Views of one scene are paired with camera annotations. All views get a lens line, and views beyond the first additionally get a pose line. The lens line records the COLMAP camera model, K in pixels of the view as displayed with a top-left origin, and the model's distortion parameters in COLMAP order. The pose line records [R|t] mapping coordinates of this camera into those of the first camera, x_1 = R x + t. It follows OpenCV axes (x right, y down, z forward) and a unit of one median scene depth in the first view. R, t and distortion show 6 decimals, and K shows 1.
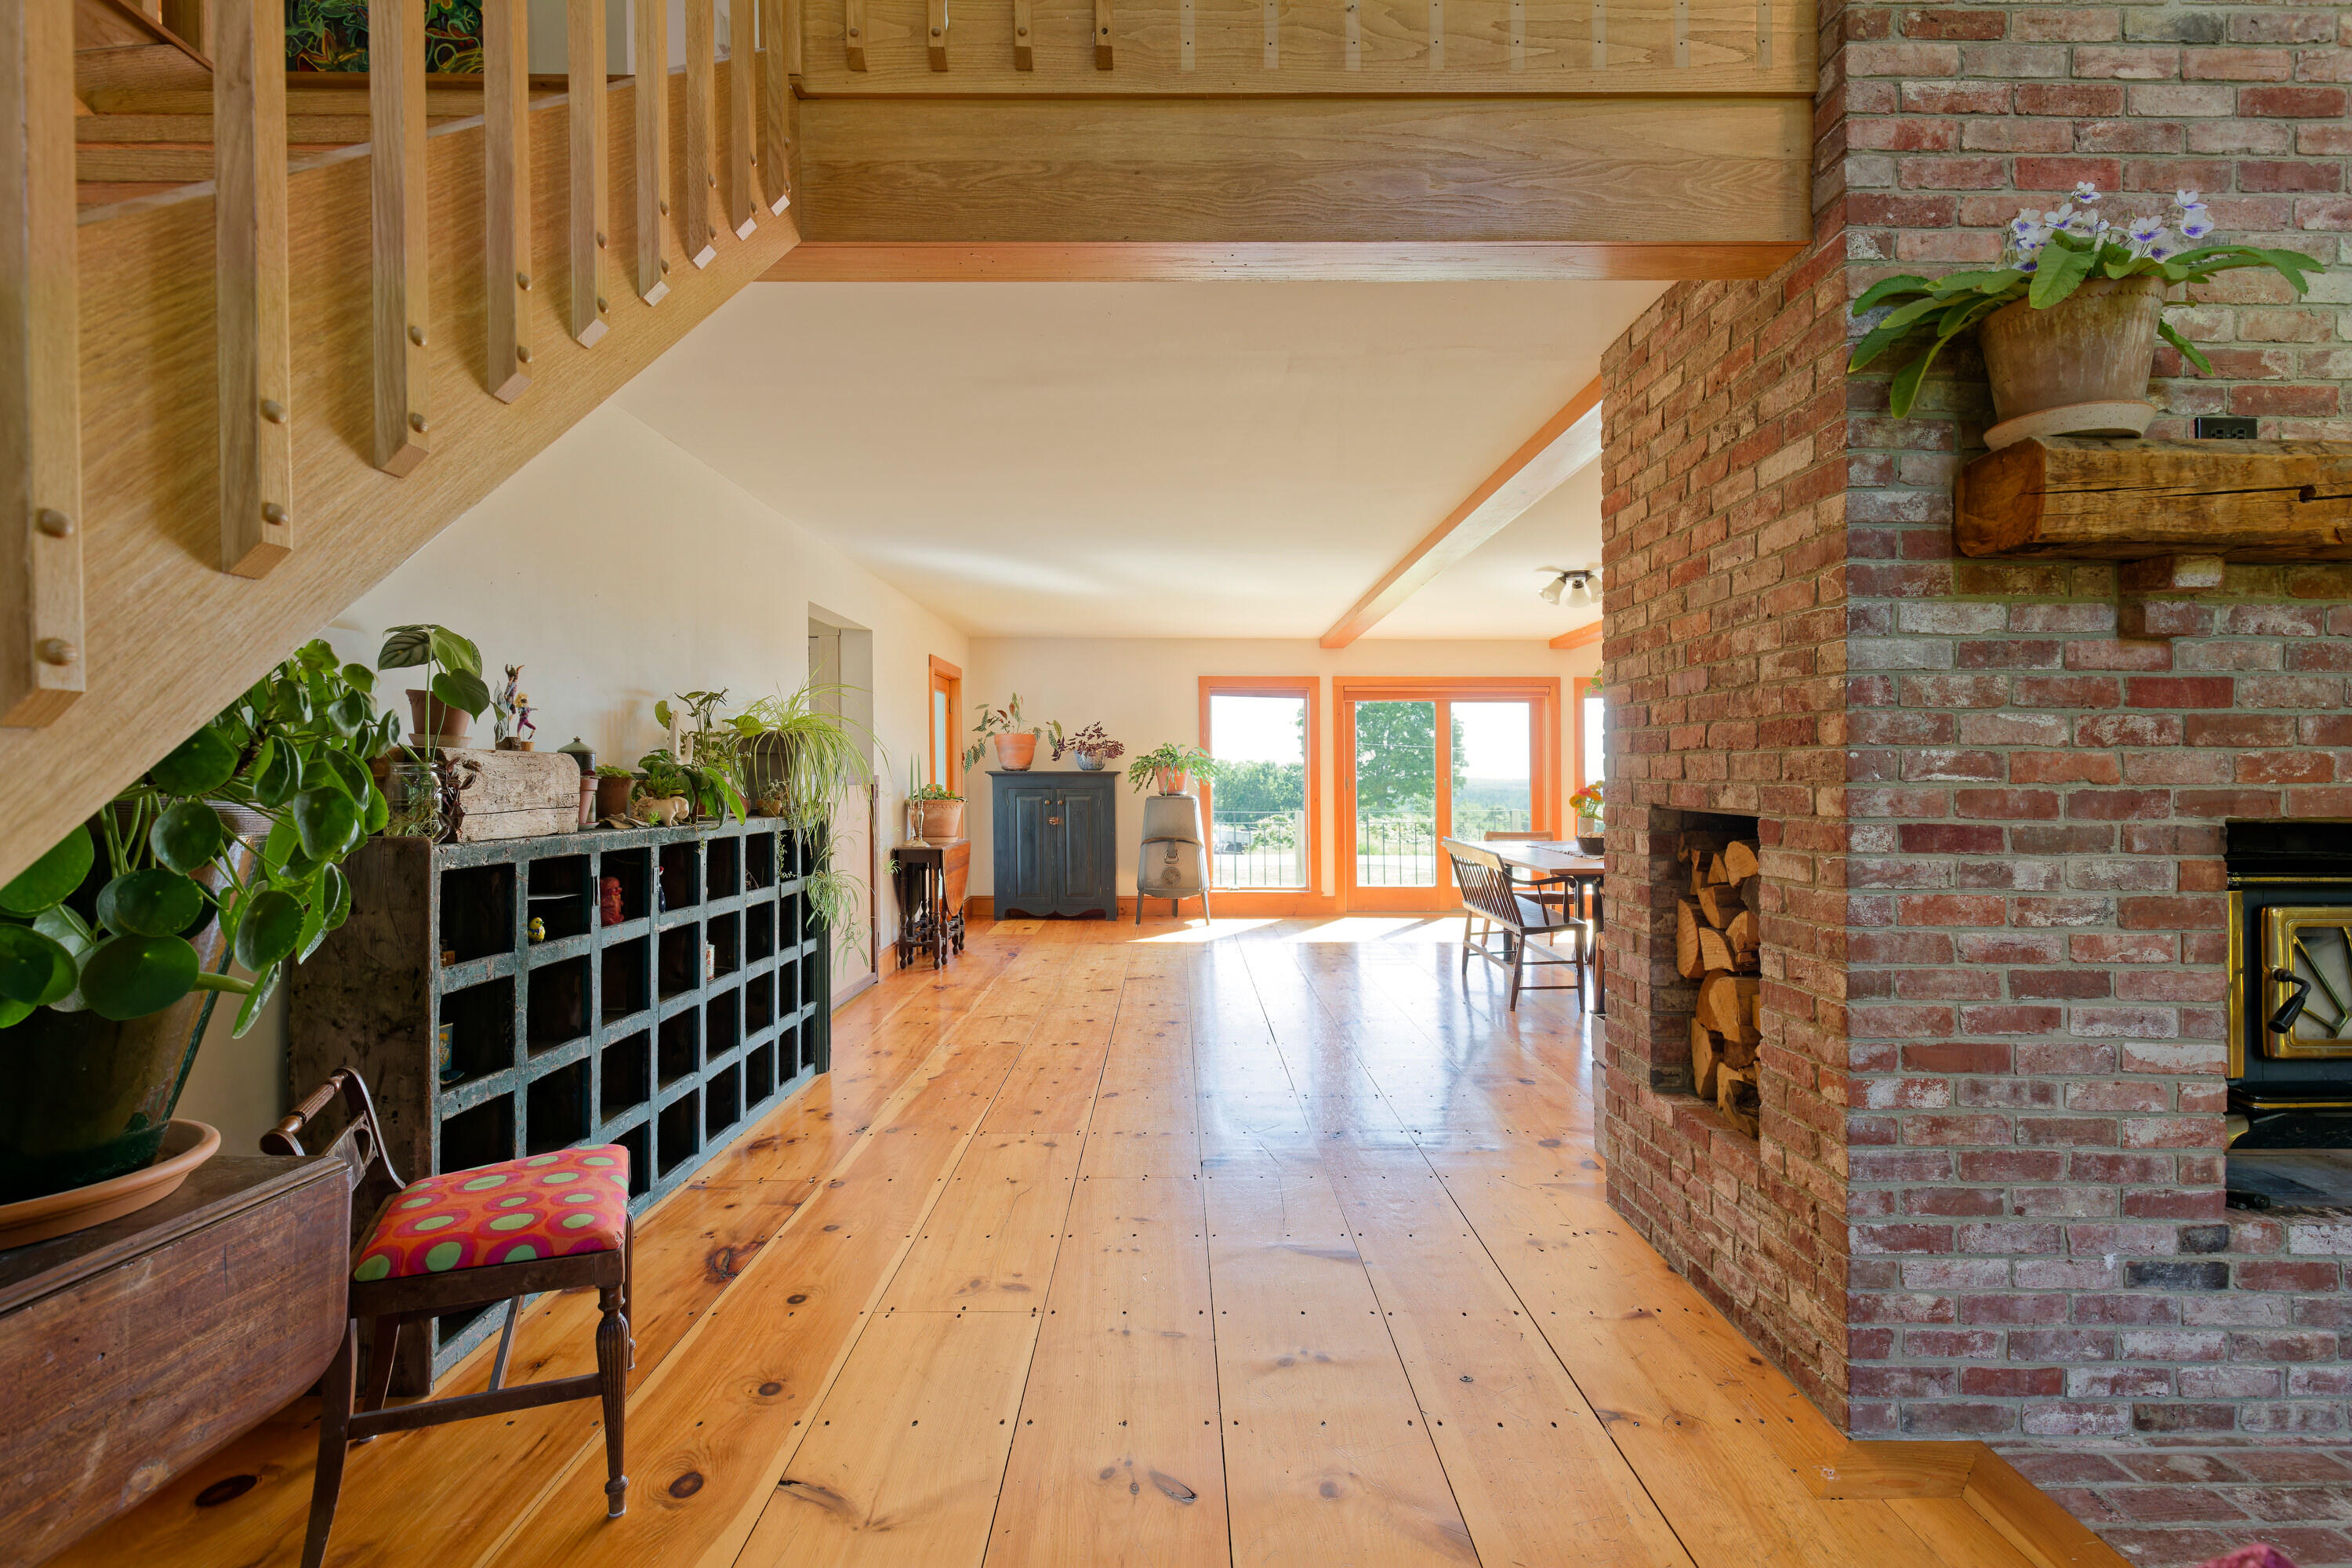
lens RADIAL K [[1074.2, 0, 1191.0], [0, 1074.2, 787.0], [0, 0, 1]] dist [0.005182, -0.002671]
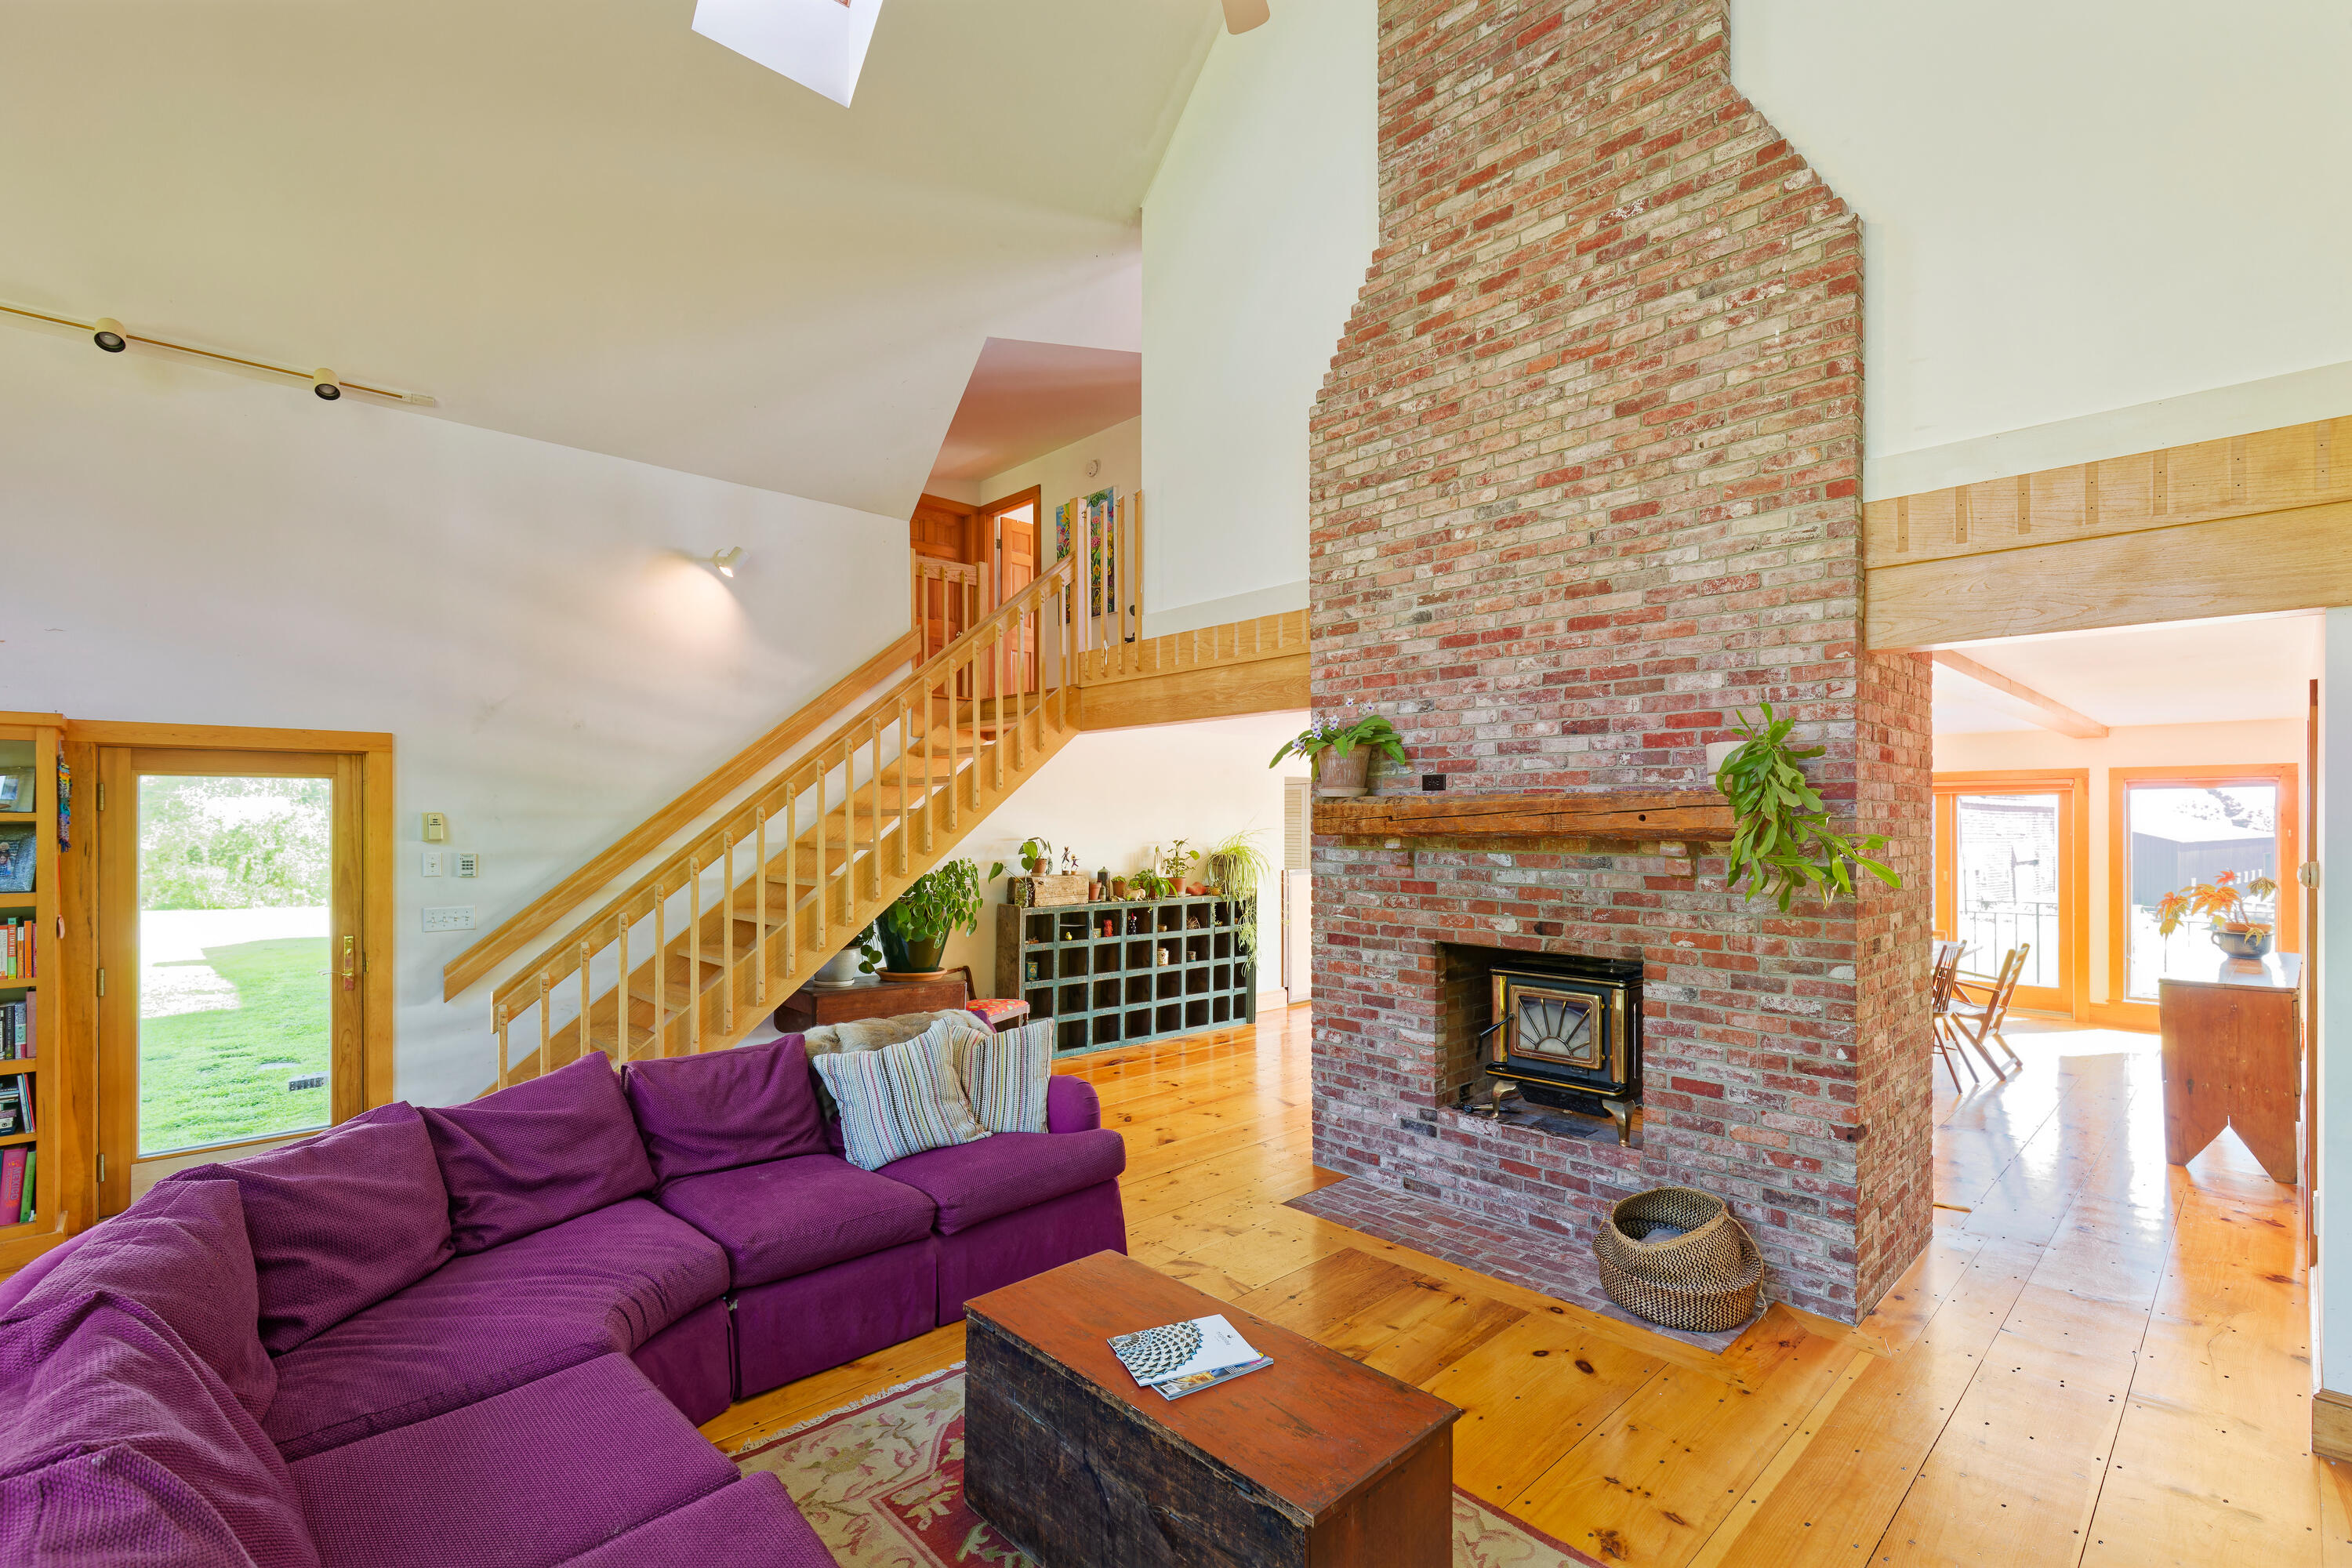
lens RADIAL K [[1074.2, 0, 1174.3], [0, 1074.2, 800.9], [0, 0, 1]] dist [0.005182, -0.002671]
pose [[0.679277, -0.015844, -0.733711, 2.335098], [-0.003342, 0.999690, -0.024681, -0.221788], [0.733875, 0.019217, 0.679013, -1.065411]]
